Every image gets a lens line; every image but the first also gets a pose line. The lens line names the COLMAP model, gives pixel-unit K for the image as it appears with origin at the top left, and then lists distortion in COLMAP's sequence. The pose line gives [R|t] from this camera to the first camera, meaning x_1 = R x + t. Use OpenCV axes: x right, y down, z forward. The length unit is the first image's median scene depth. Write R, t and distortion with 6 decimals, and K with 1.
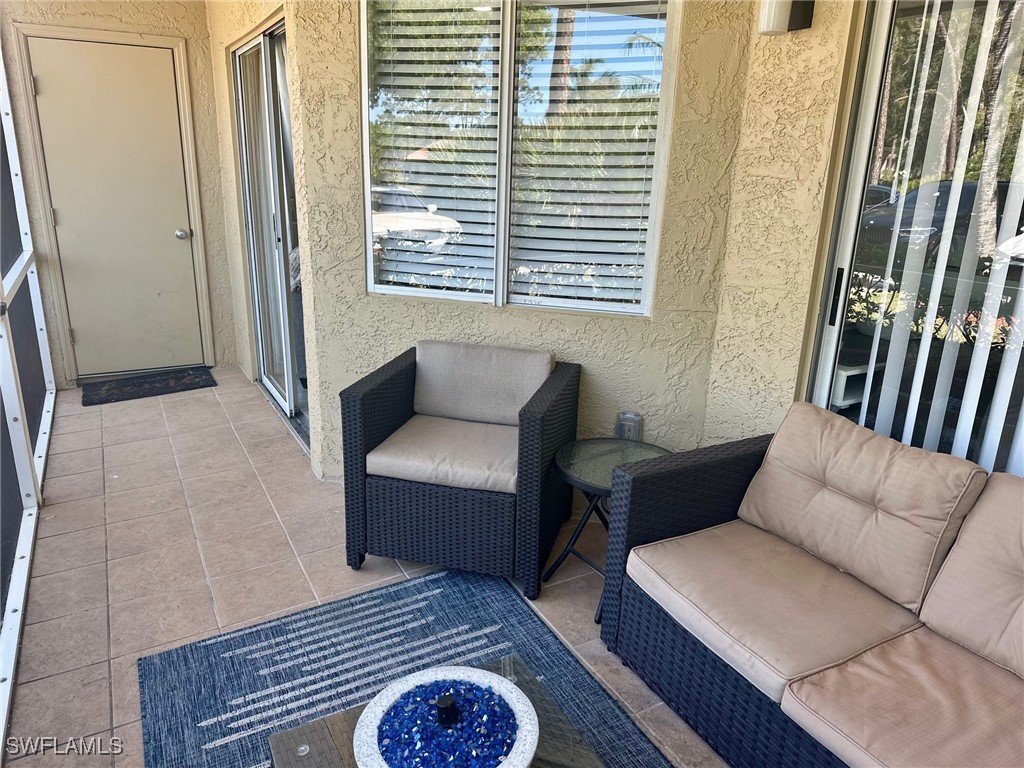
lens RADIAL K [[712.9, 0, 514.6], [0, 712.9, 387.1], [0, 0, 1]] dist [0.125370, -0.180027]
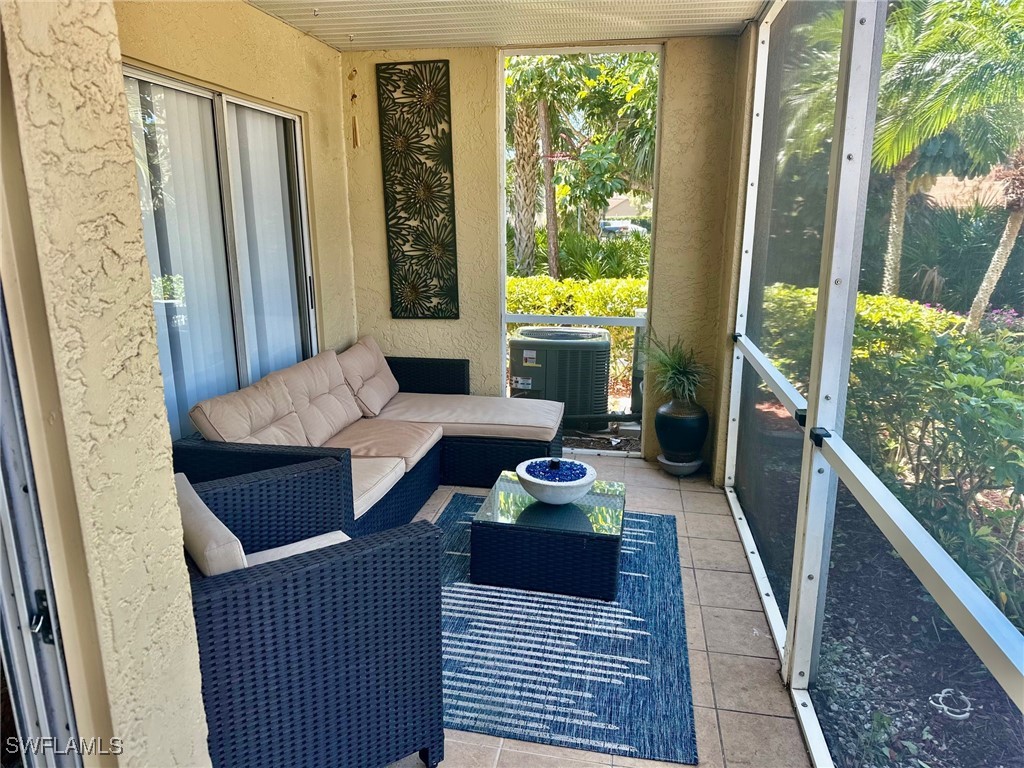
lens RADIAL K [[712.9, 0, 514.6], [0, 712.9, 387.1], [0, 0, 1]] dist [0.125370, -0.180027]
pose [[-0.780950, -0.162380, 0.603117, -0.823465], [0.161300, 0.880429, 0.445901, -0.496269], [-0.603407, 0.445509, -0.661379, 1.556519]]
